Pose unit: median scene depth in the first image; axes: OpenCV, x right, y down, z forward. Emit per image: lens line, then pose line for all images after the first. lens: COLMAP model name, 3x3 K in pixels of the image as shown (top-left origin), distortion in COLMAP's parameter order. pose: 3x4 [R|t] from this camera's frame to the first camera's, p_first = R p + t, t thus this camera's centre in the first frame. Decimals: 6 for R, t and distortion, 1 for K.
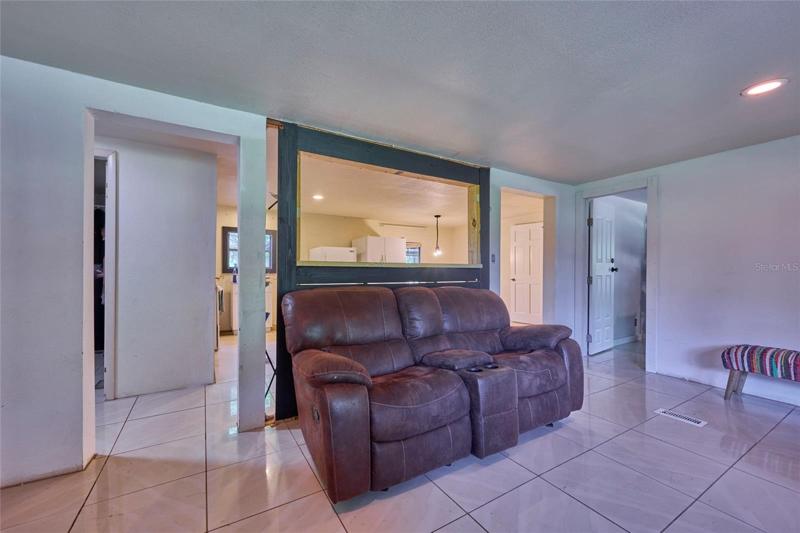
lens RADIAL K [[316.5, 0, 399.8], [0, 316.5, 267.8], [0, 0, 1]] dist [0.002762, -0.000100]
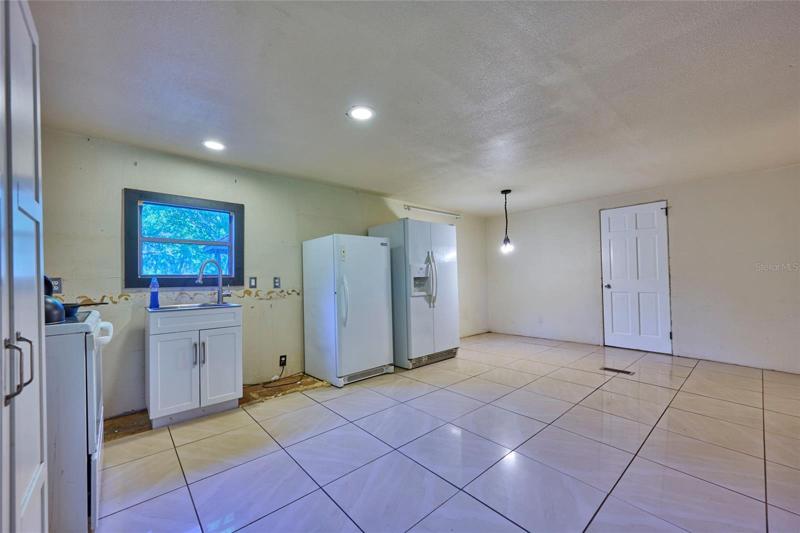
lens RADIAL K [[316.5, 0, 403.7], [0, 316.5, 270.5], [0, 0, 1]] dist [0.002762, -0.000100]
pose [[0.982347, -0.014704, 0.186489, -0.211961], [0.017734, 0.999736, -0.014589, 0.004264], [-0.186225, 0.017639, 0.982349, 0.404234]]
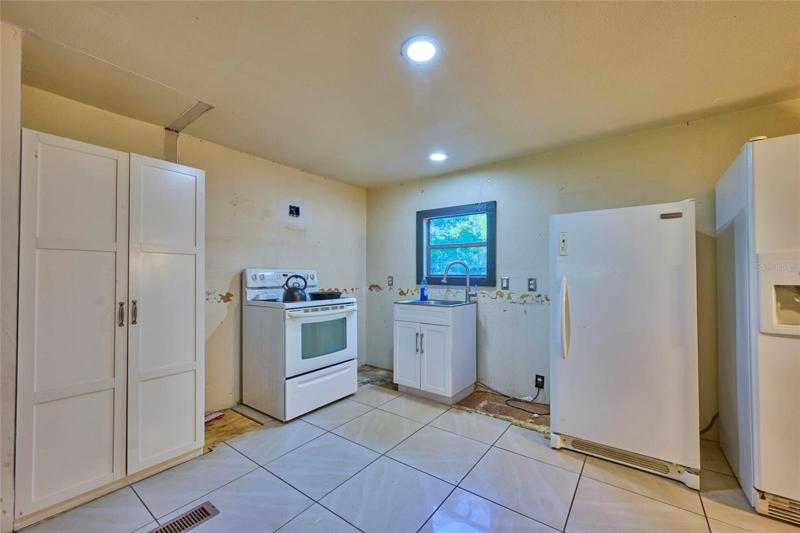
lens RADIAL K [[316.5, 0, 402.3], [0, 316.5, 269.1], [0, 0, 1]] dist [0.002762, -0.000100]
pose [[0.381947, -0.024879, -0.923849, 0.015971], [0.001563, 0.999654, -0.026274, 0.002561], [0.924183, 0.008591, 0.381854, 0.631118]]
